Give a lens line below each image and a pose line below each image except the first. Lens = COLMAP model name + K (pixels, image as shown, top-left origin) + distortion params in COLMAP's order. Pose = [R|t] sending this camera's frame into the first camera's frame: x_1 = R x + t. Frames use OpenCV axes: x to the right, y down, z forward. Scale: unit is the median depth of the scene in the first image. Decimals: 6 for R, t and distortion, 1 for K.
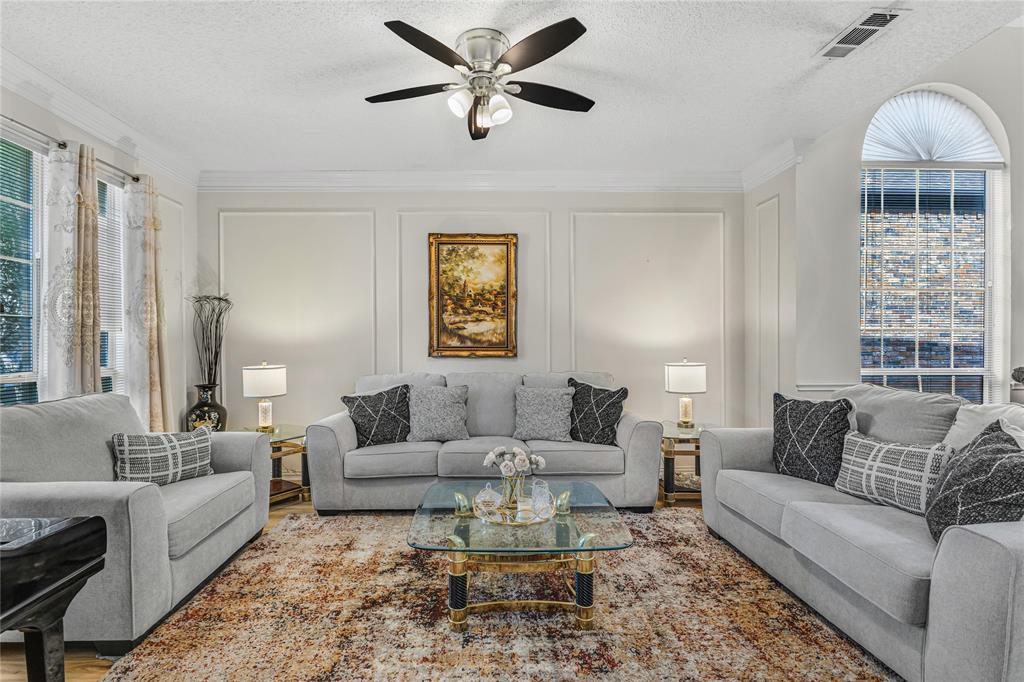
lens RADIAL K [[498.1, 0, 510.2], [0, 498.1, 345.4], [0, 0, 1]] dist [-0.011202, -0.000054]
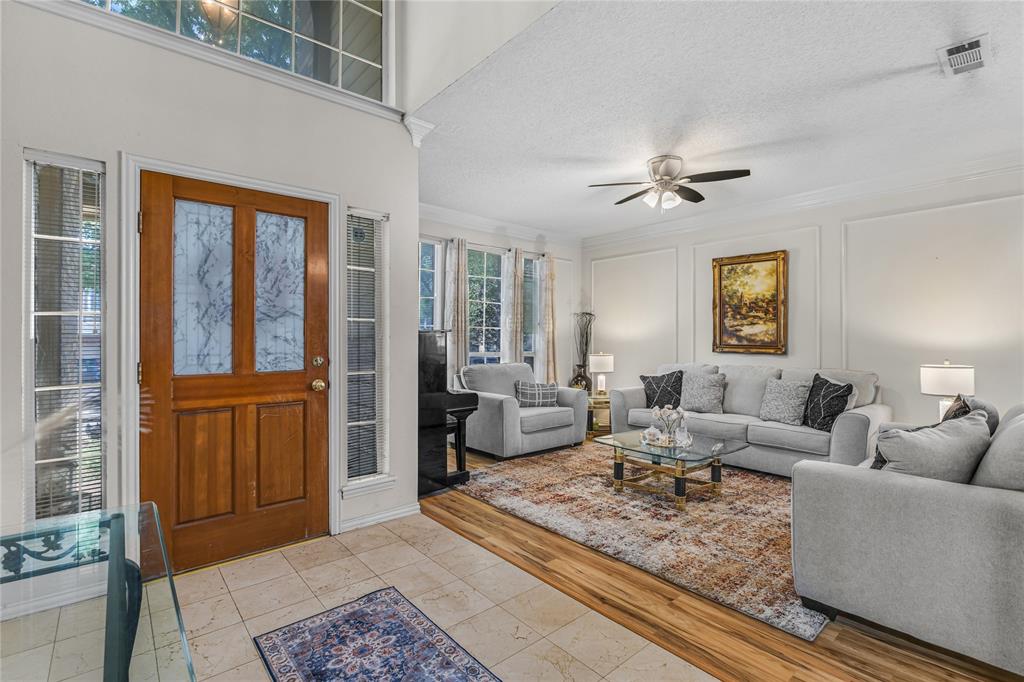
lens RADIAL K [[467.3, 0, 487.5], [0, 467.3, 338.3], [0, 0, 1]] dist [-0.015251, 0.000451]
pose [[0.601990, 0.005675, -0.798483, 0.465198], [-0.013819, 0.999899, -0.003312, -0.001308], [0.798384, 0.013028, 0.602008, -0.221090]]
